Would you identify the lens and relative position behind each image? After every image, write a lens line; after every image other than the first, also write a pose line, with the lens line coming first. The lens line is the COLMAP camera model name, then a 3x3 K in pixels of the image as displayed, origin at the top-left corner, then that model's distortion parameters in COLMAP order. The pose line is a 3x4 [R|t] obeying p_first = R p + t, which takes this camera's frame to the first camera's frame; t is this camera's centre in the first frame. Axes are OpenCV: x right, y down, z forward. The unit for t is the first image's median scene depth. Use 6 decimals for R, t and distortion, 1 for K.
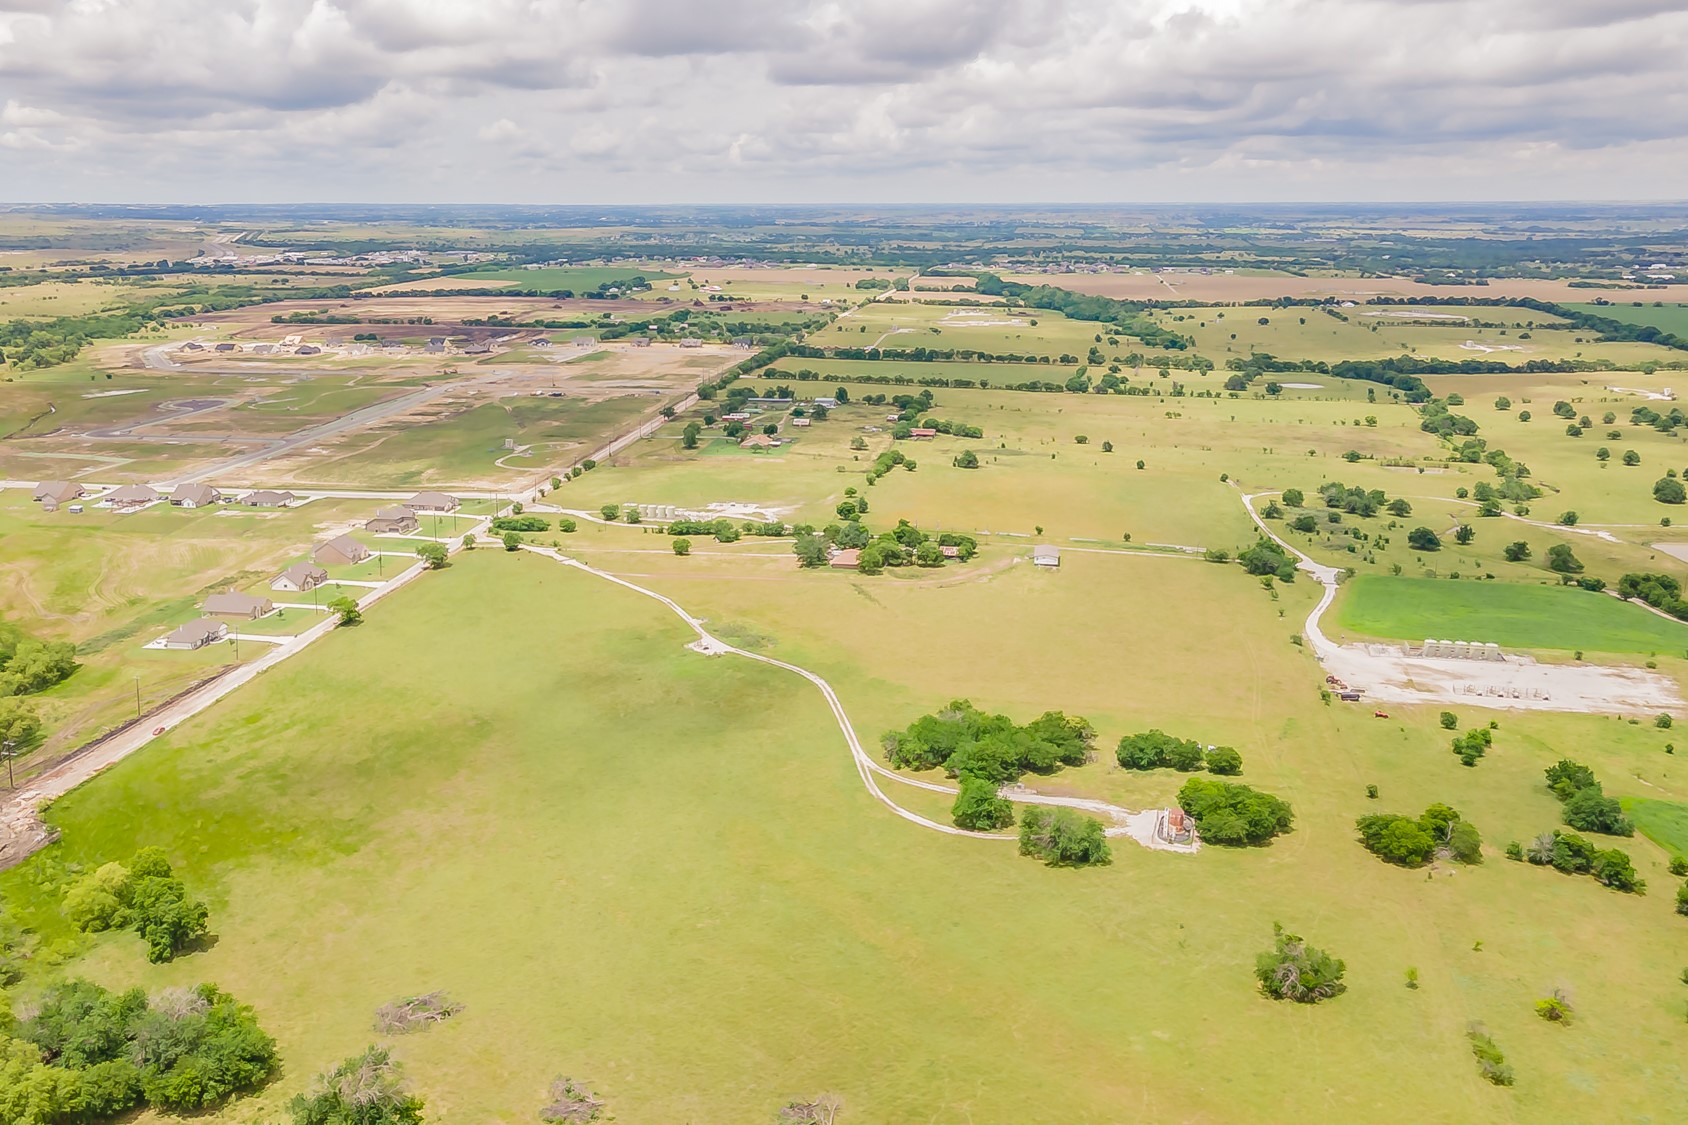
lens RADIAL K [[1490.8, 0, 809.6], [0, 1490.8, 564.7], [0, 0, 1]] dist [0.040828, 0.005381]
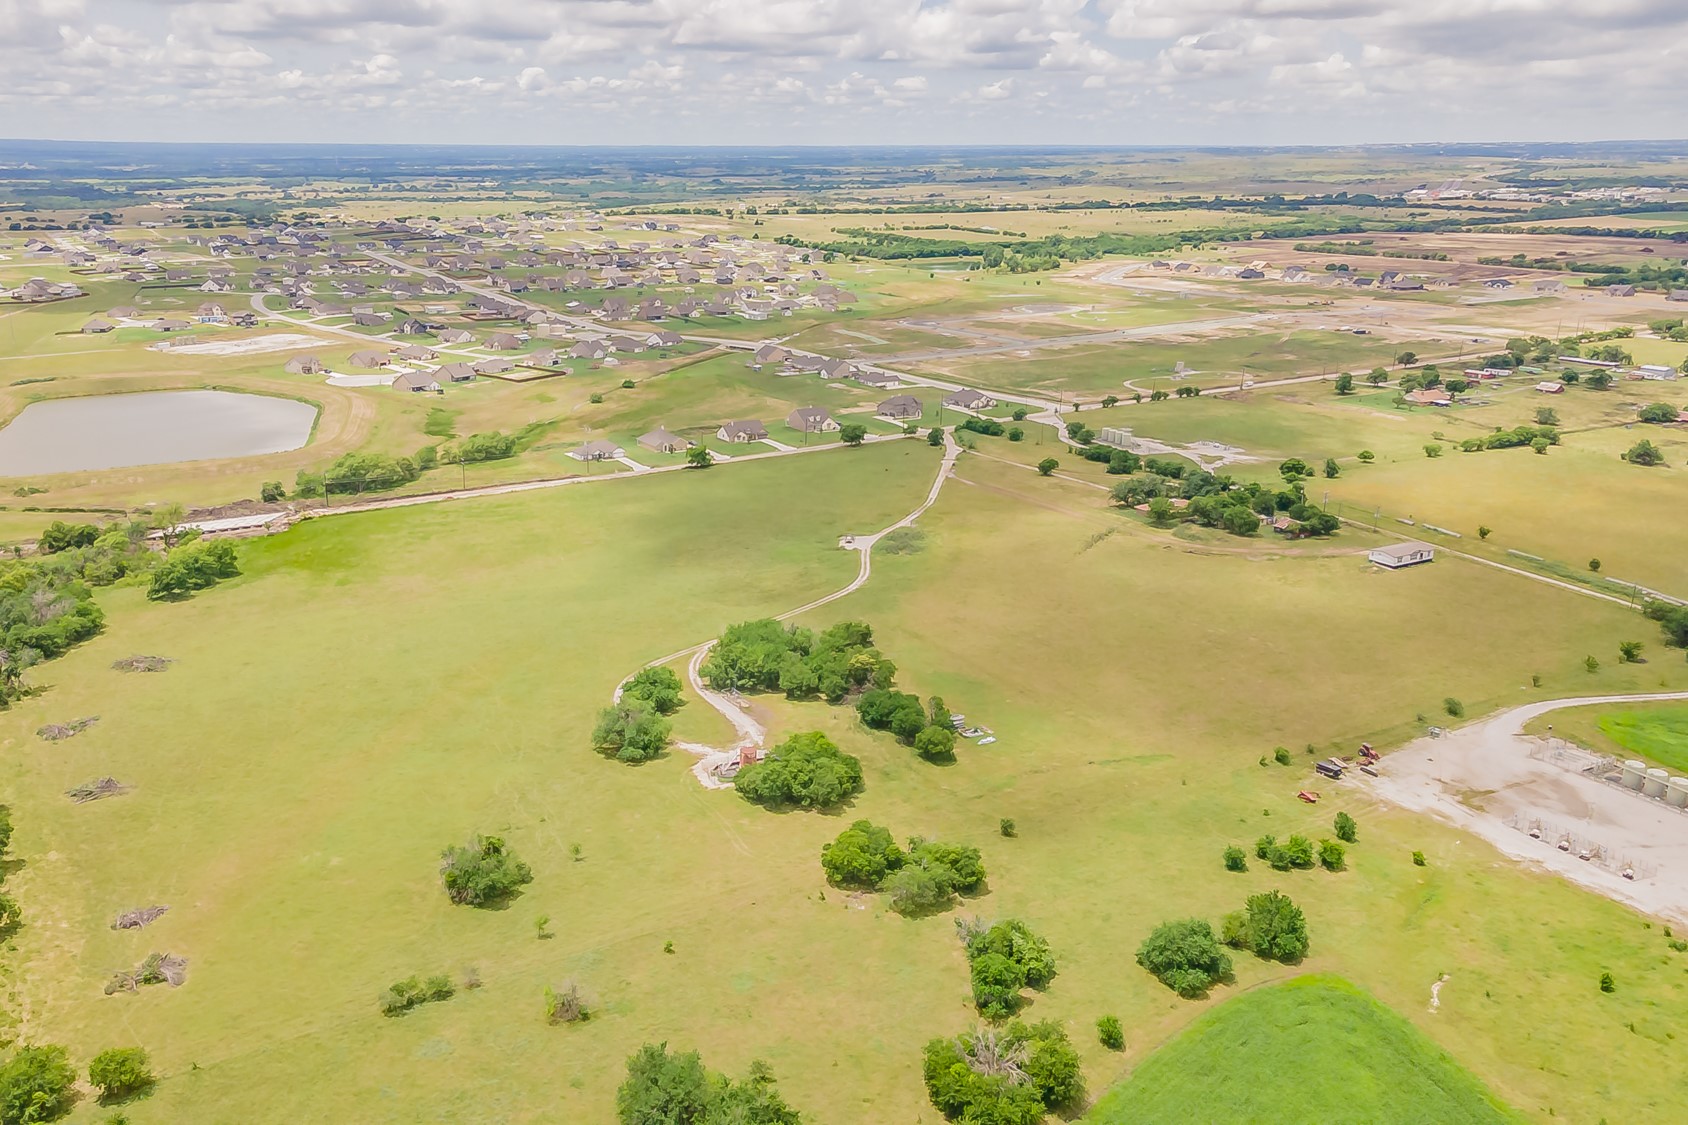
lens RADIAL K [[1493.9, 0, 735.6], [0, 1493.9, 539.8], [0, 0, 1]] dist [0.035527, 0.008303]
pose [[0.629701, 0.204949, -0.749315, 0.522382], [-0.188943, 0.976012, 0.108172, -0.032691], [0.753510, 0.073462, 0.653319, 0.231625]]
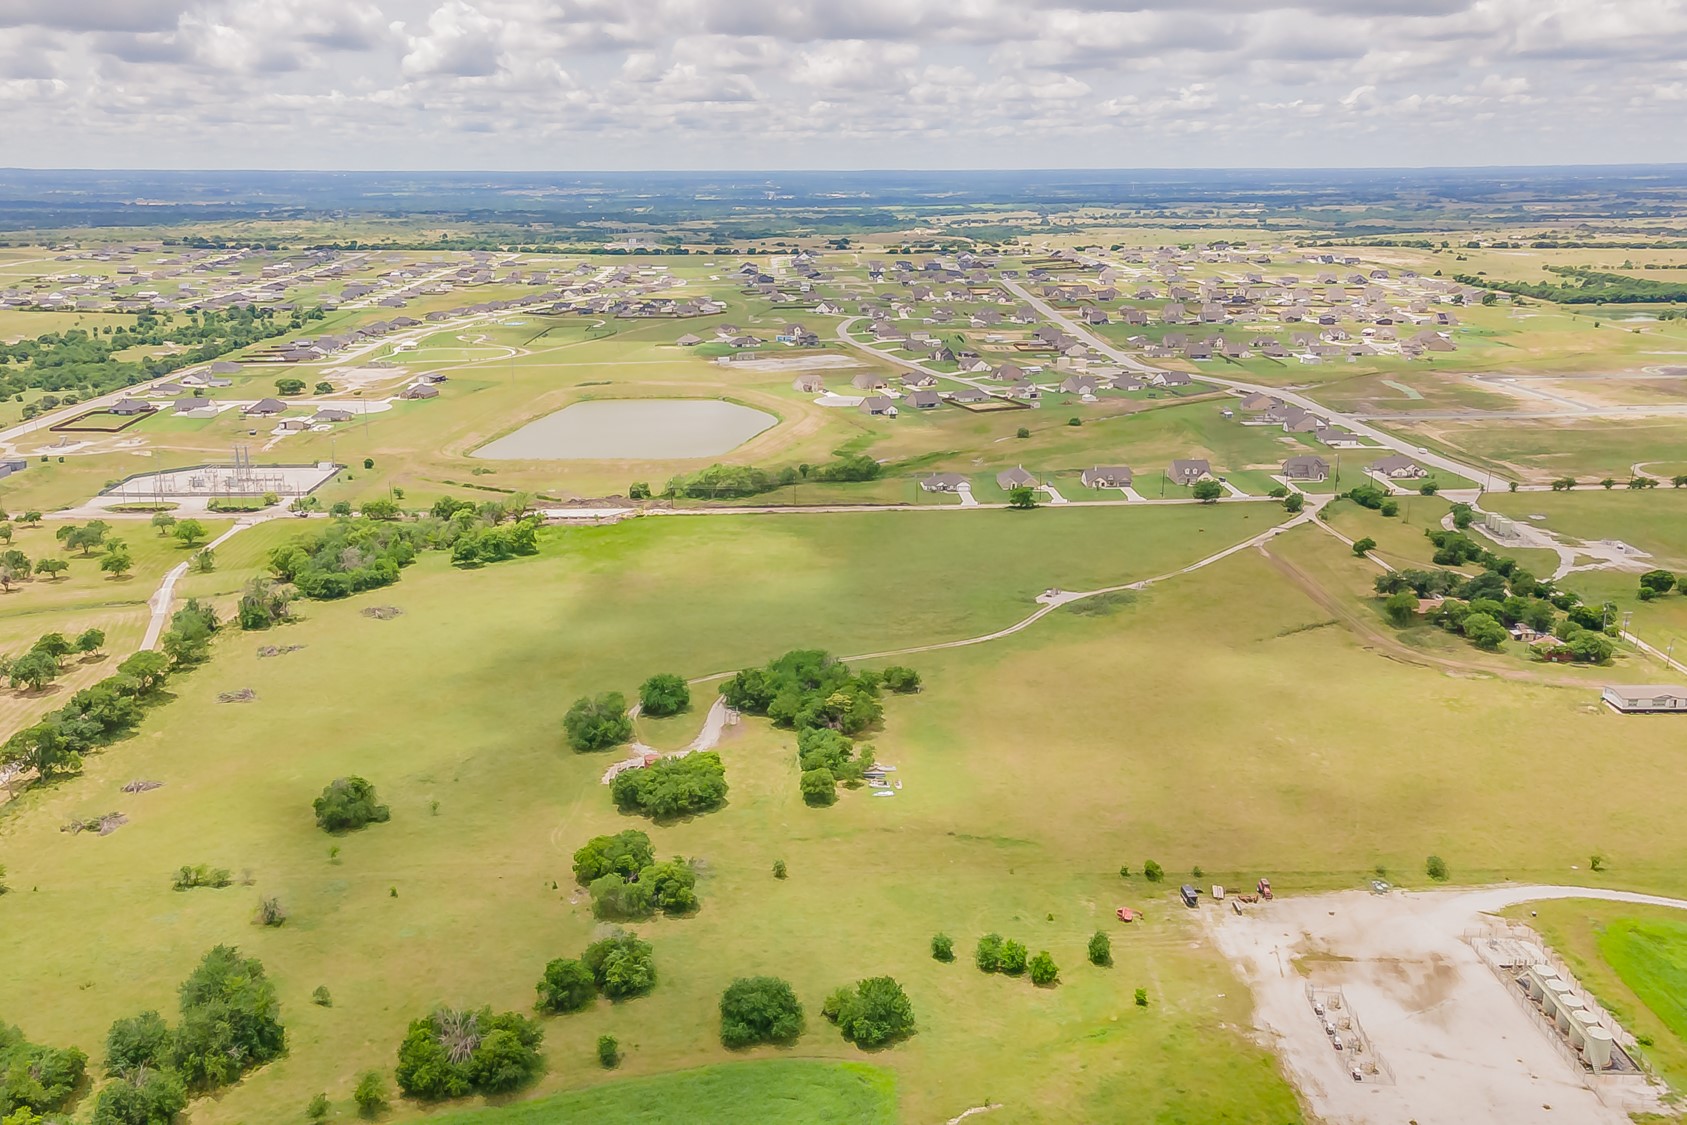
lens RADIAL K [[1457.1, 0, 769.2], [0, 1457.1, 562.5], [0, 0, 1]] dist [0.034226, 0.003569]
pose [[0.171296, 0.261002, -0.950019, 0.675558], [-0.230427, 0.948140, 0.218938, -0.112047], [0.957894, 0.181406, 0.222555, 0.489463]]
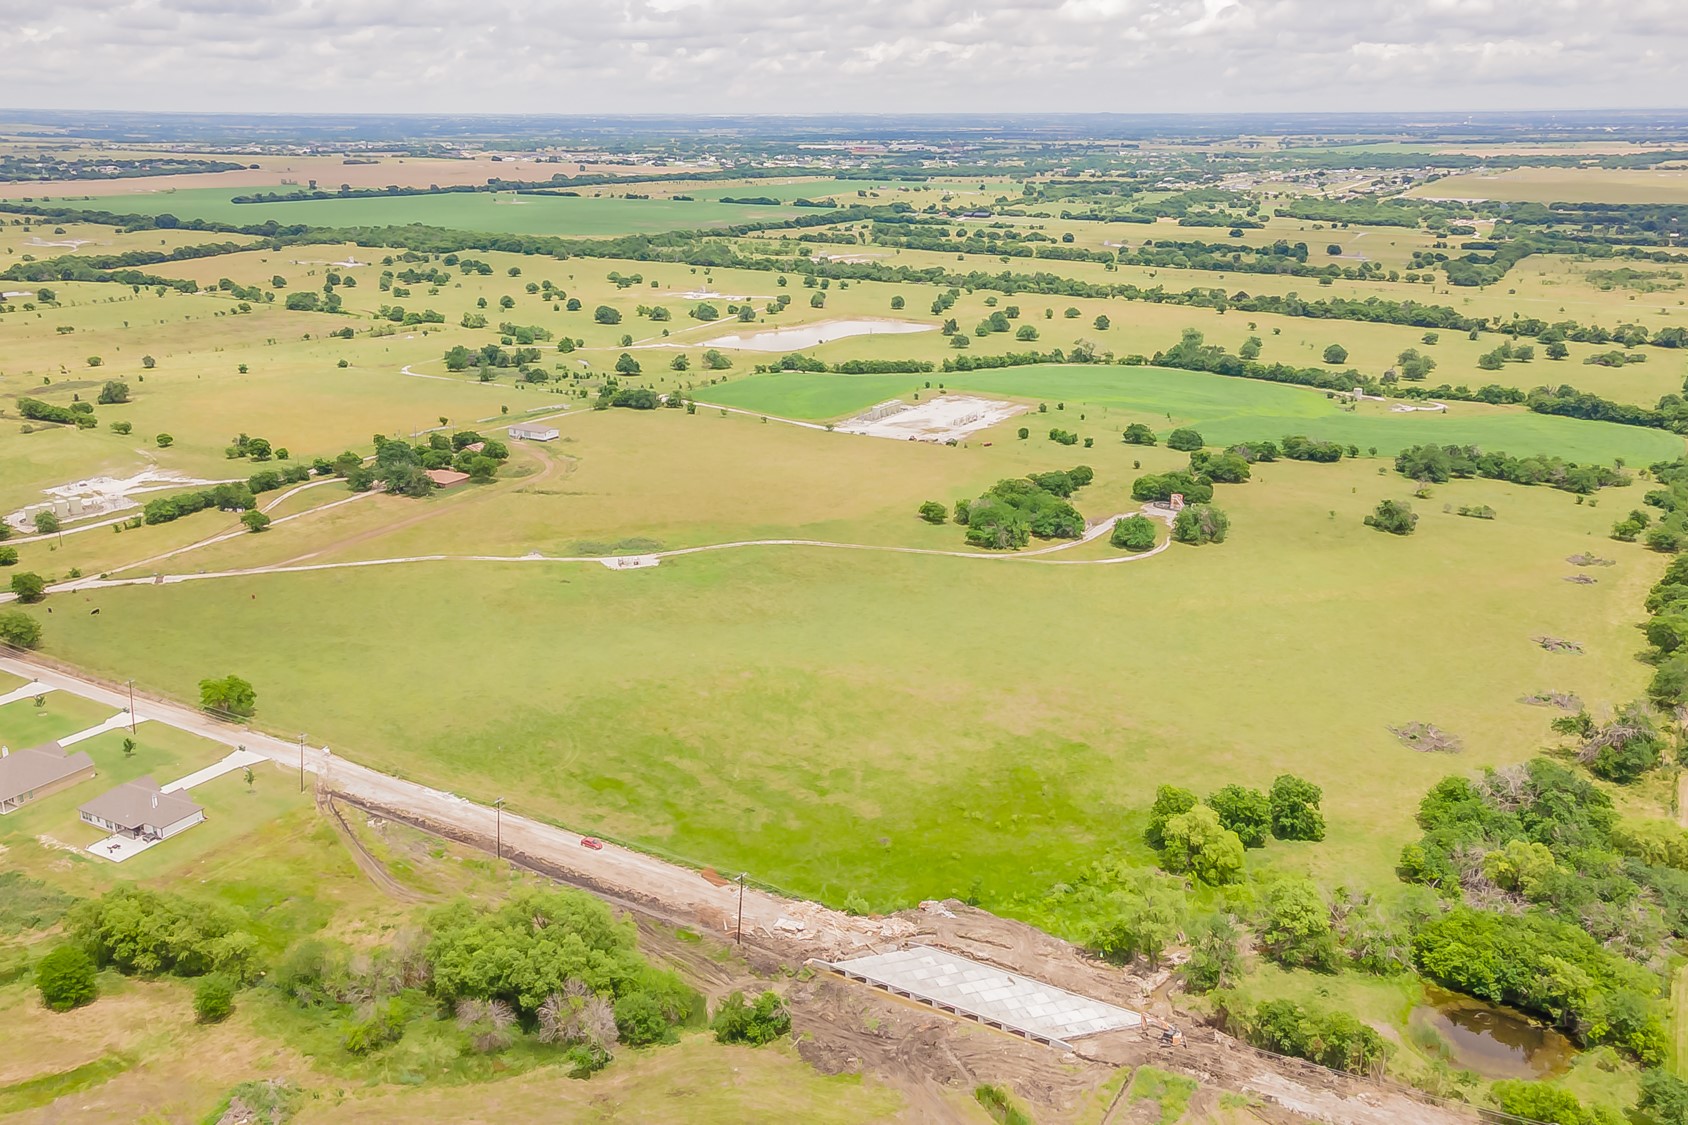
lens RADIAL K [[1434.1, 0, 816.9], [0, 1434.1, 564.4], [0, 0, 1]] dist [0.036974, -0.004921]
pose [[0.344140, -0.284263, 0.894853, -0.663598], [0.224594, 0.950323, 0.215510, -0.086782], [-0.911661, 0.126813, 0.390888, 0.458956]]
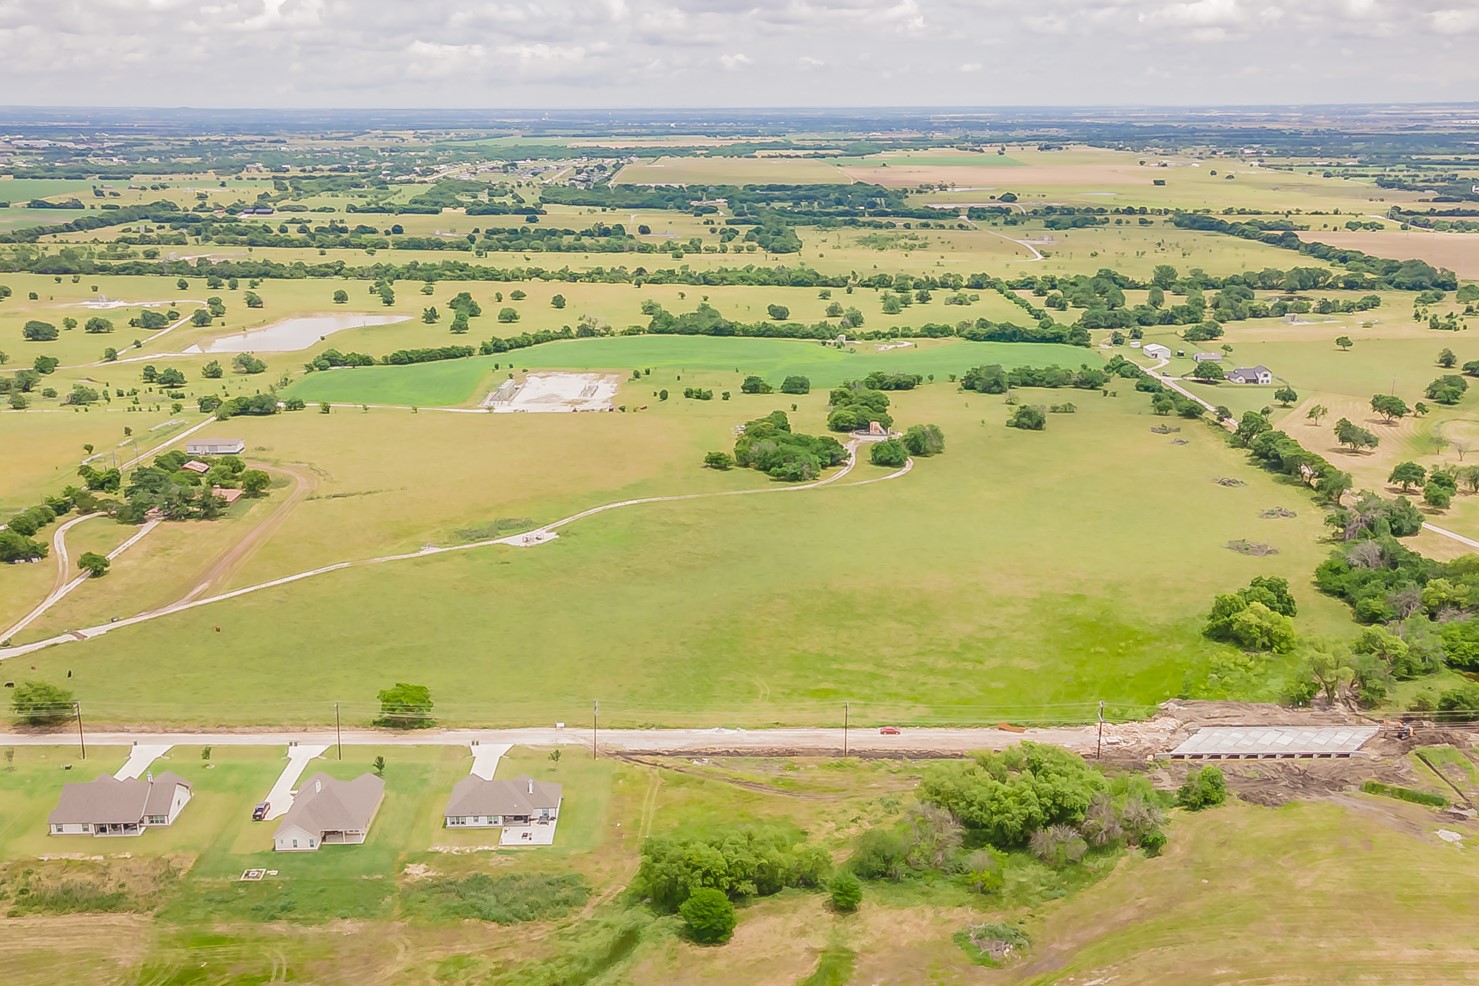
lens RADIAL K [[1413.0, 0, 744.0], [0, 1413.0, 565.4], [0, 0, 1]] dist [0.092680, -0.221639]
pose [[-0.196840, -0.302980, 0.932447, -0.760685], [0.238974, 0.907543, 0.345336, -0.167525], [-0.950866, 0.290806, -0.106236, 0.800171]]
